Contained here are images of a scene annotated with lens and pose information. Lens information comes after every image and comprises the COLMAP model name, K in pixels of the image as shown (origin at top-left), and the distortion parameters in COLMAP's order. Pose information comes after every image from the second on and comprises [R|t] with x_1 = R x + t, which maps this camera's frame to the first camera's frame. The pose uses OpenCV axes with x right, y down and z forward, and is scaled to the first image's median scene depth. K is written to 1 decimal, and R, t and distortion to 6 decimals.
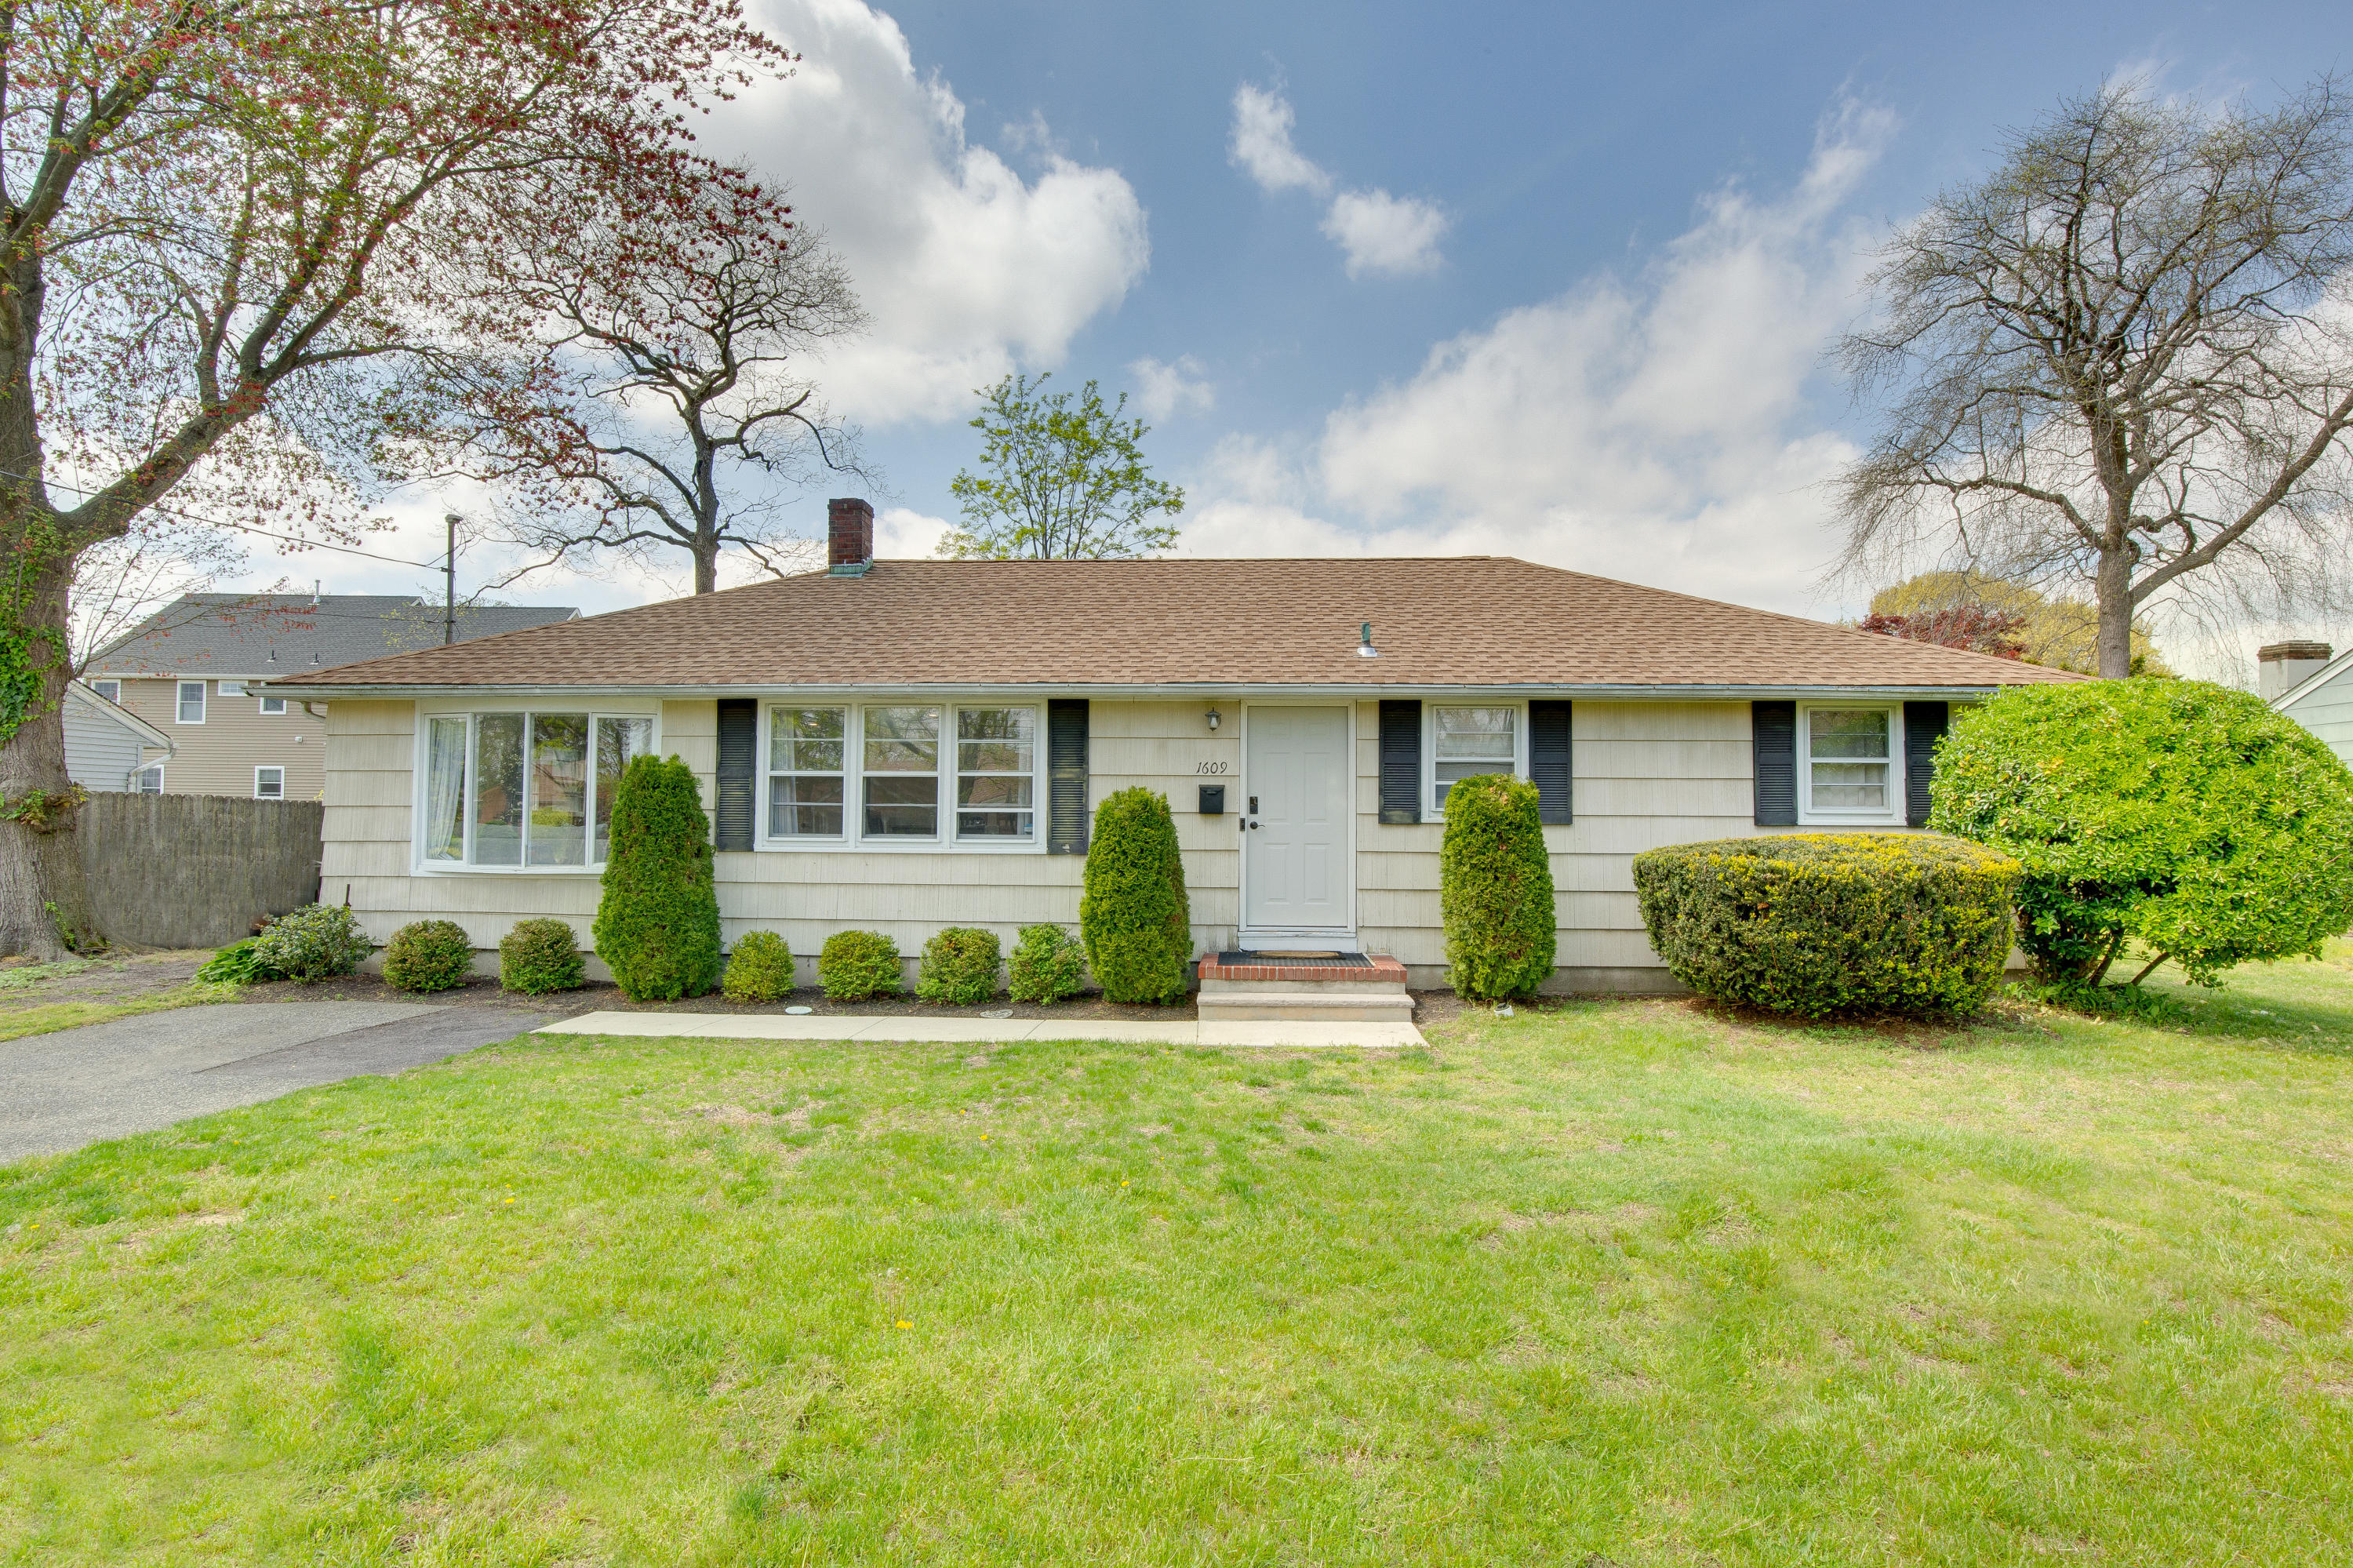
lens RADIAL K [[1100.0, 0, 1206.0], [0, 1100.0, 774.5], [0, 0, 1]] dist [-0.024374, 0.001081]
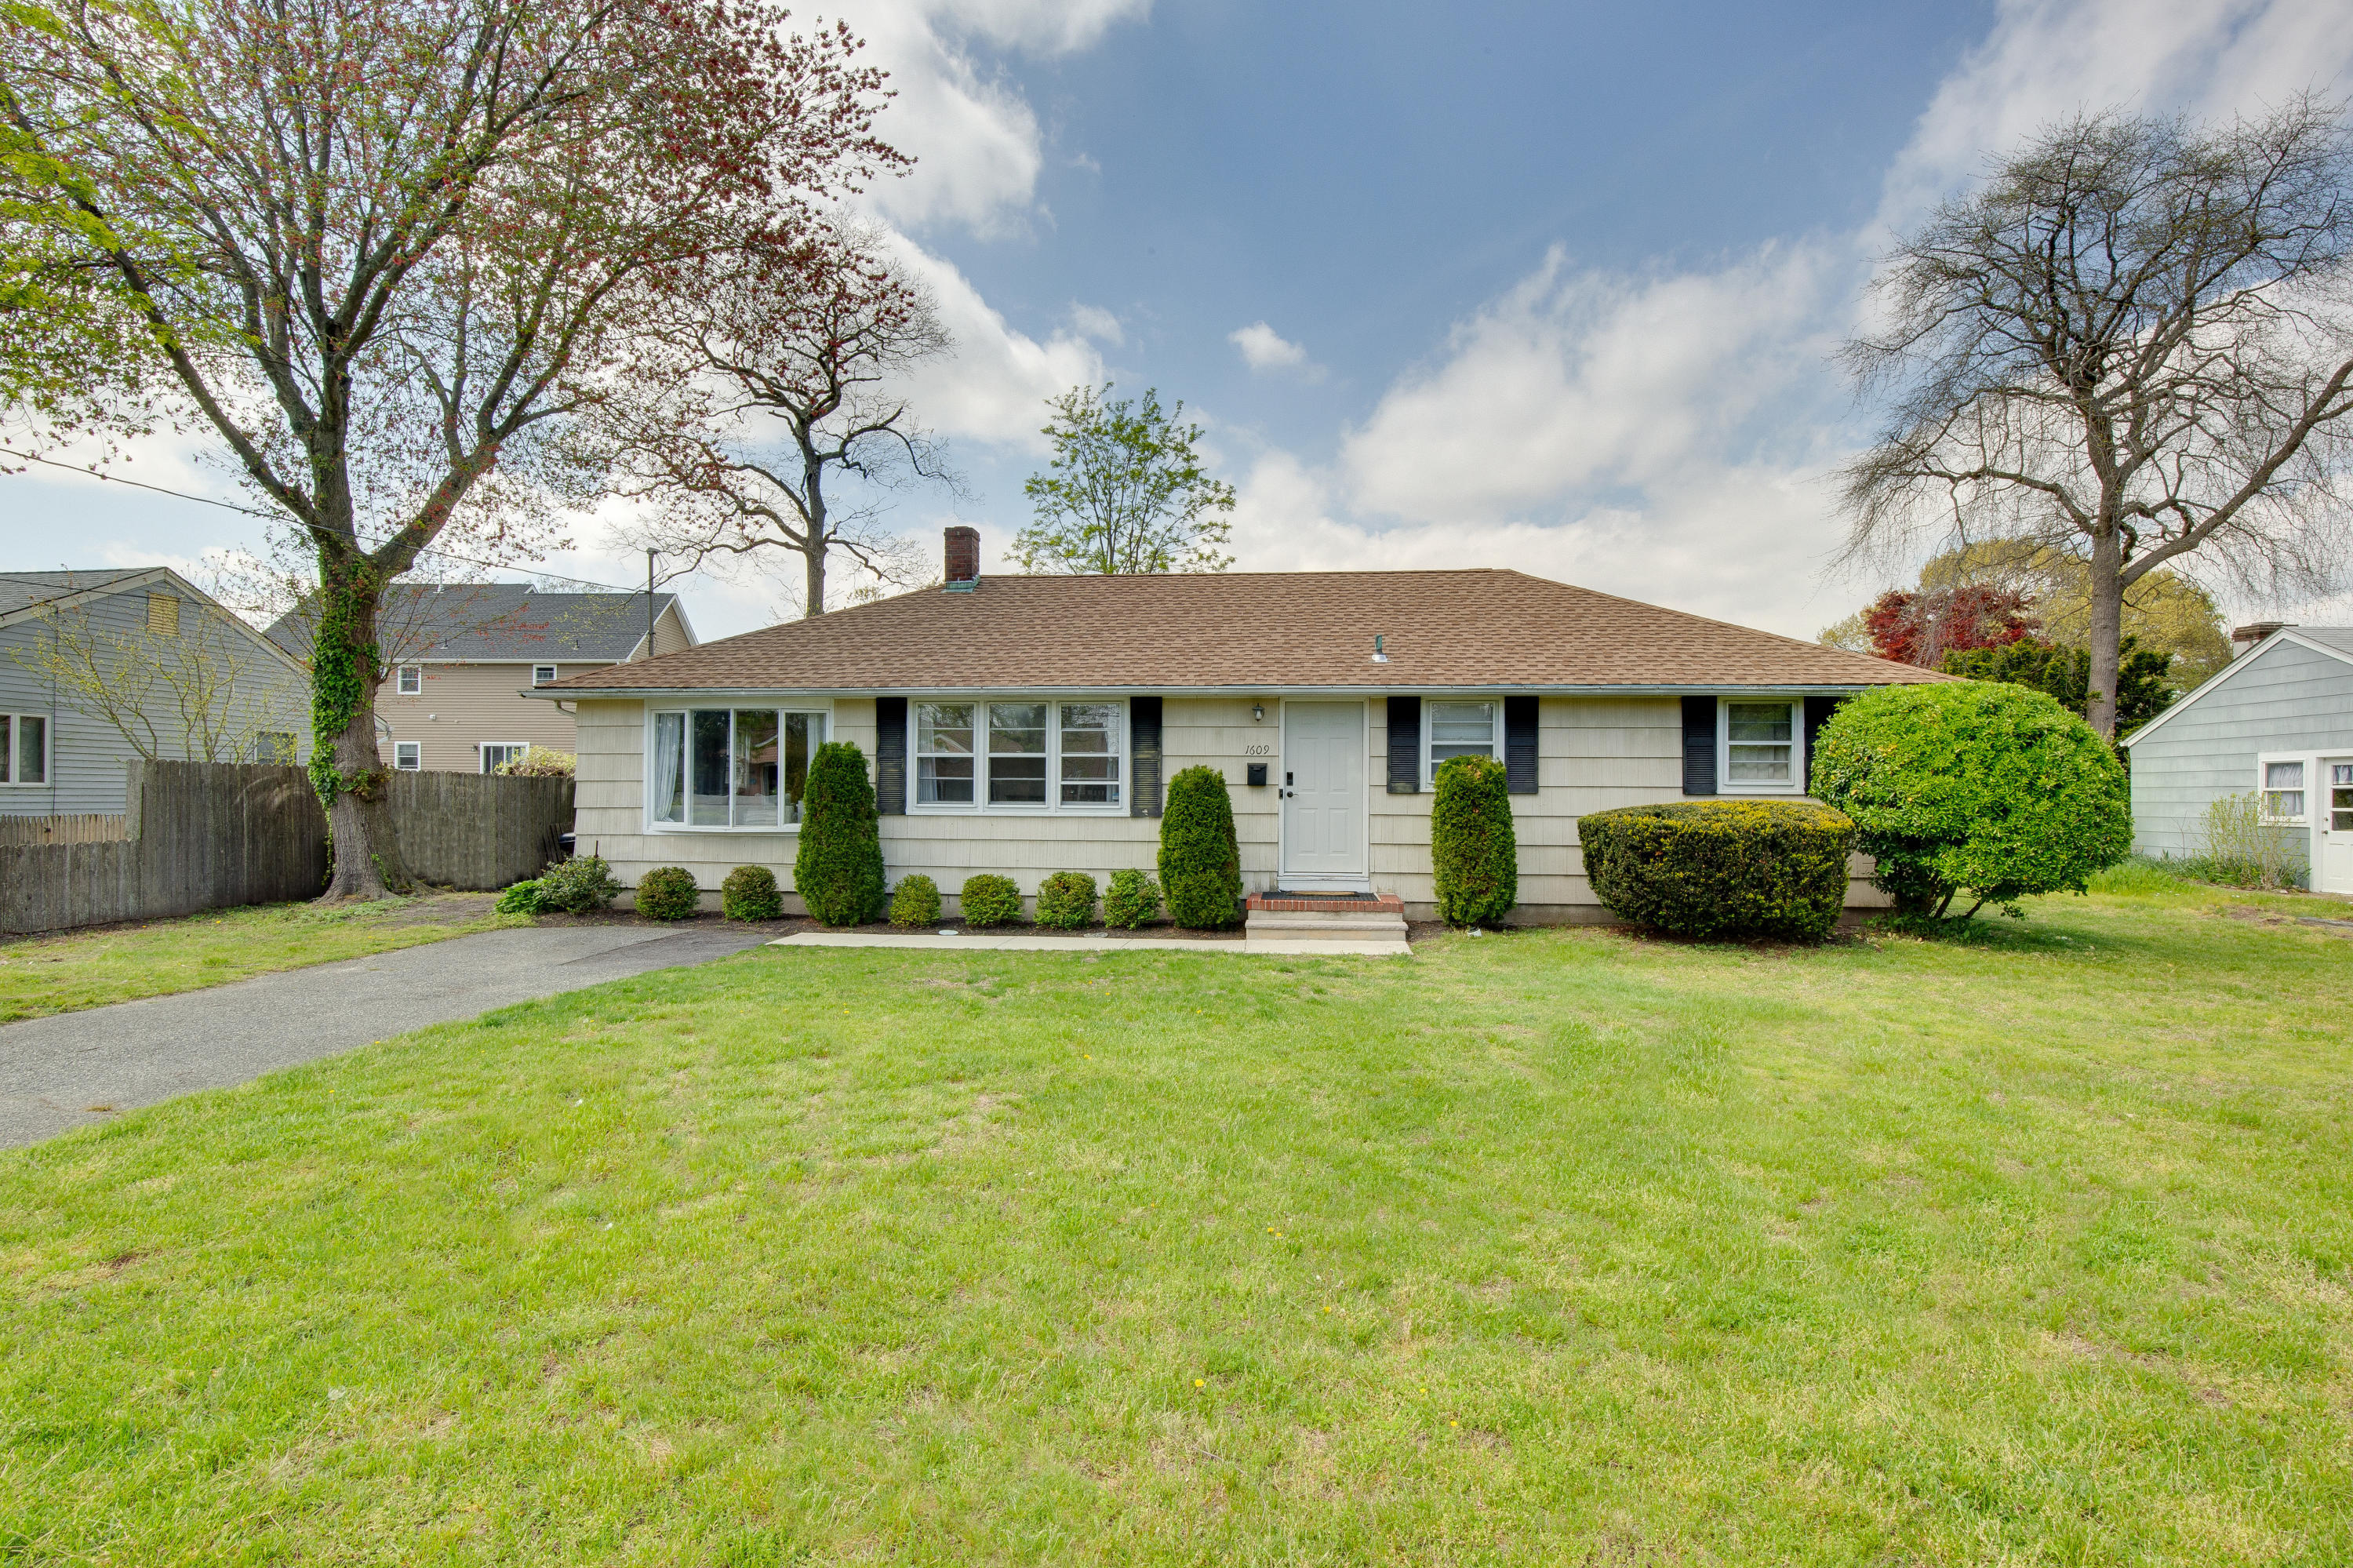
lens RADIAL K [[1100.0, 0, 1206.0], [0, 1100.0, 774.5], [0, 0, 1]] dist [-0.024374, 0.001081]
pose [[0.998818, -0.001872, -0.048569, 0.007855], [0.003285, 0.999573, 0.029027, -0.014687], [0.048494, -0.029152, 0.998398, -0.288198]]
